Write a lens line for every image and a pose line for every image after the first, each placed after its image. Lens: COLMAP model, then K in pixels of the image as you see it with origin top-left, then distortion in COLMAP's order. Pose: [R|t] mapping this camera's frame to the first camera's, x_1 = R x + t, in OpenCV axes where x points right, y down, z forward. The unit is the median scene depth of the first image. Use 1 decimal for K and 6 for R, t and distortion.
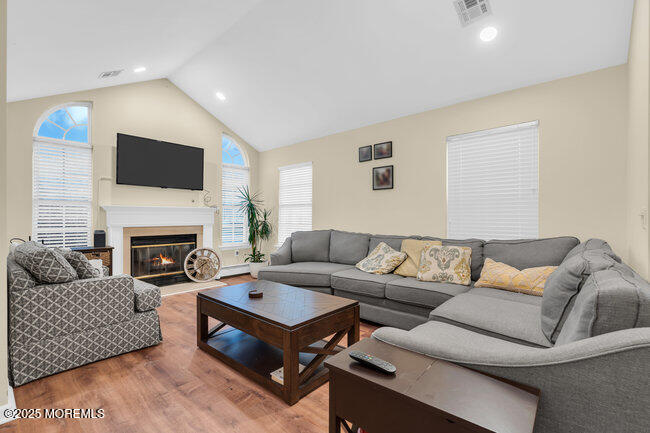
lens RADIAL K [[296.9, 0, 325.0], [0, 296.9, 216.5], [0, 0, 1]] dist [-0.000466, -0.000063]
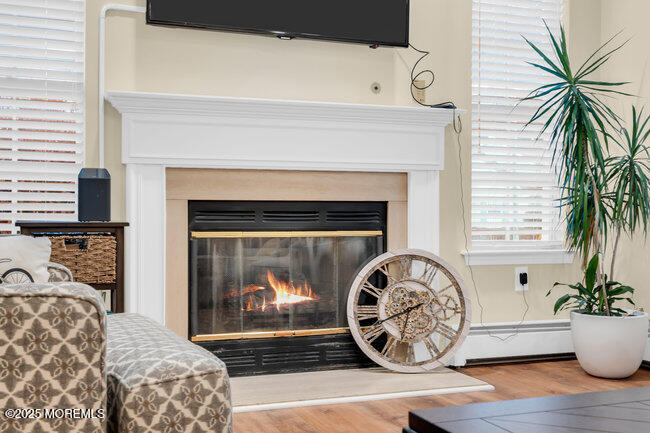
lens RADIAL K [[826.7, 0, 325.0], [0, 826.7, 216.5], [0, 0, 1]] dist [0.024111, 0.027350]
pose [[0.890312, 0.003549, -0.455337, -0.126758], [-0.000381, 0.999975, 0.007049, 0.069110], [0.455350, -0.006102, 0.890291, 0.271832]]
